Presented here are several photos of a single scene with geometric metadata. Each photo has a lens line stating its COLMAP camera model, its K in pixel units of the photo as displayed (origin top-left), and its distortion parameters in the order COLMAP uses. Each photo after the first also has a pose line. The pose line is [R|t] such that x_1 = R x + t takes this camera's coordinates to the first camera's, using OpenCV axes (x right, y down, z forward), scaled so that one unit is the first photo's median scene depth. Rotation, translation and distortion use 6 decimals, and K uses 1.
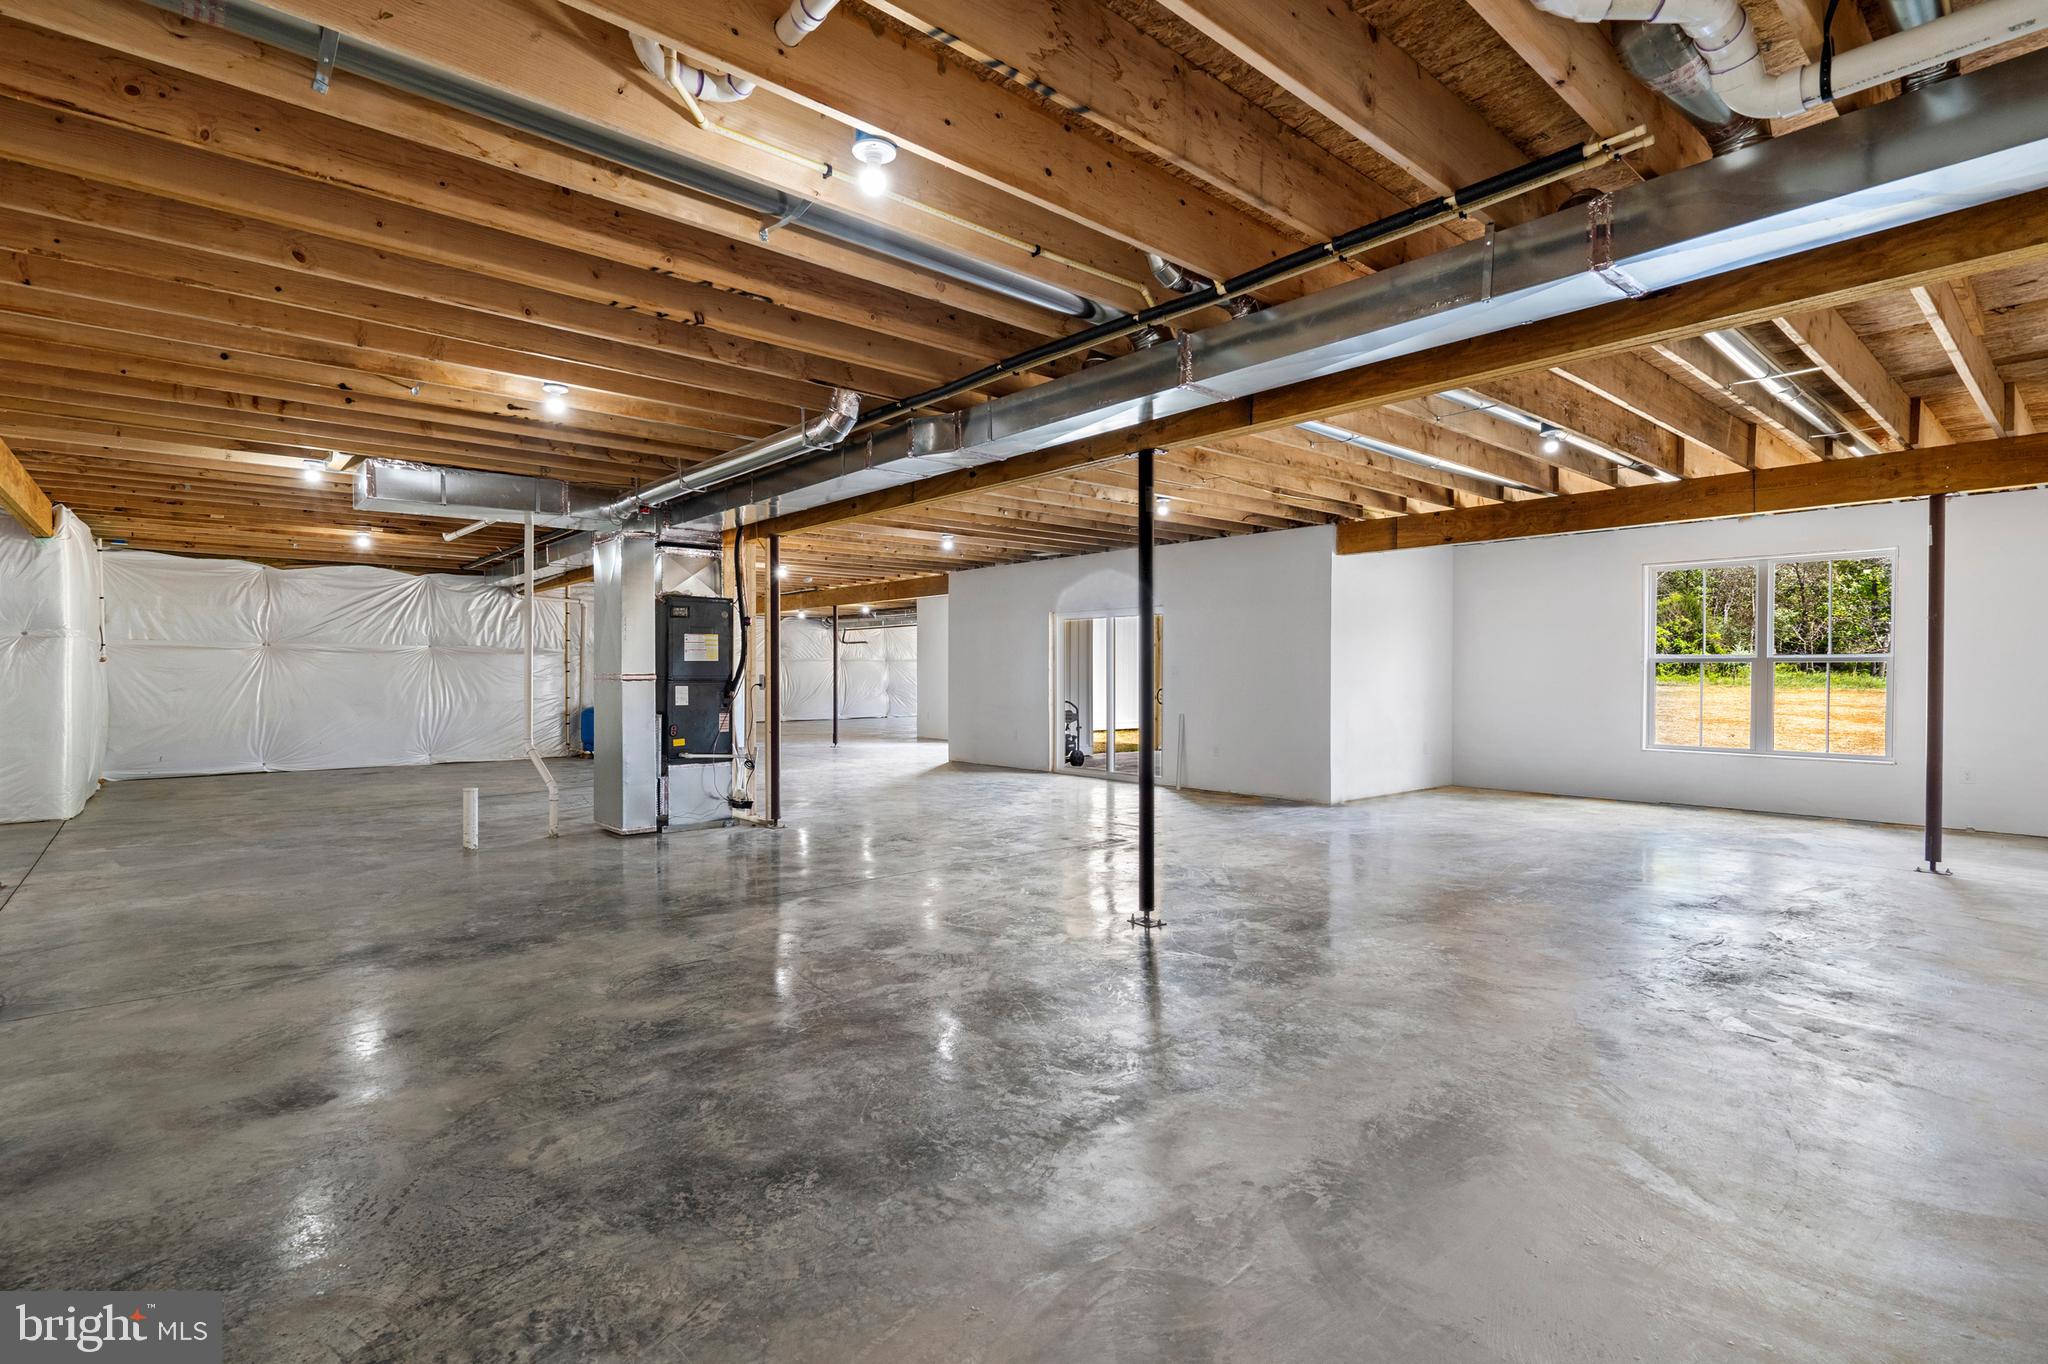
lens RADIAL K [[970.5, 0, 1015.2], [0, 970.5, 676.0], [0, 0, 1]] dist [-0.002104, 0.000801]
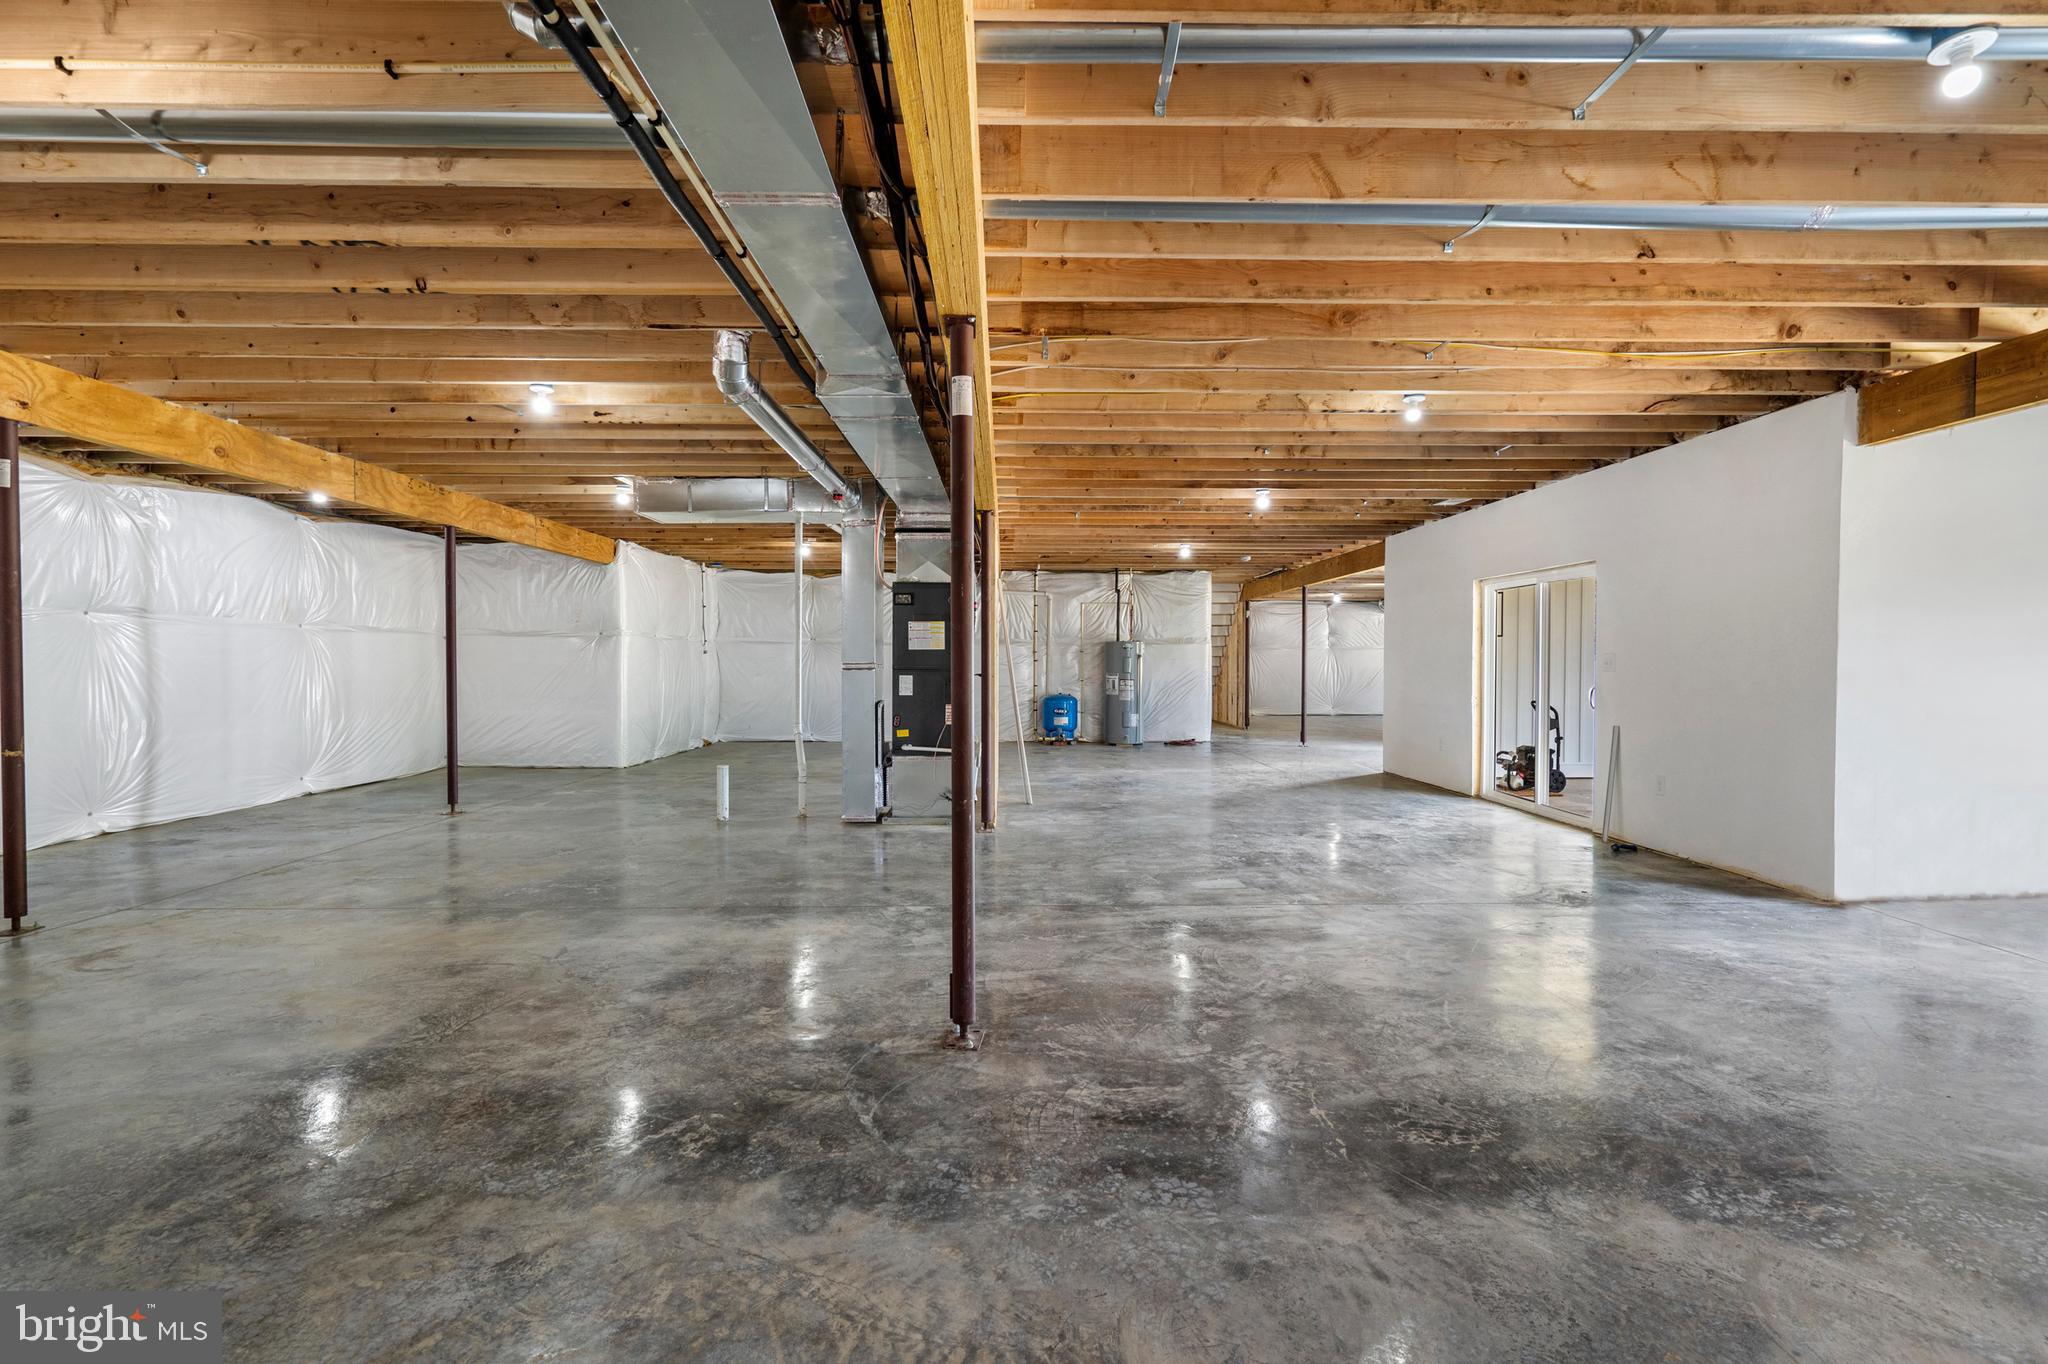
lens RADIAL K [[970.5, 0, 1015.2], [0, 970.5, 676.0], [0, 0, 1]] dist [-0.002104, 0.000801]
pose [[0.768451, 0.009799, -0.639834, 0.366499], [-0.003271, 0.999930, 0.011385, -0.000632], [0.639900, -0.006656, 0.768429, 0.326263]]
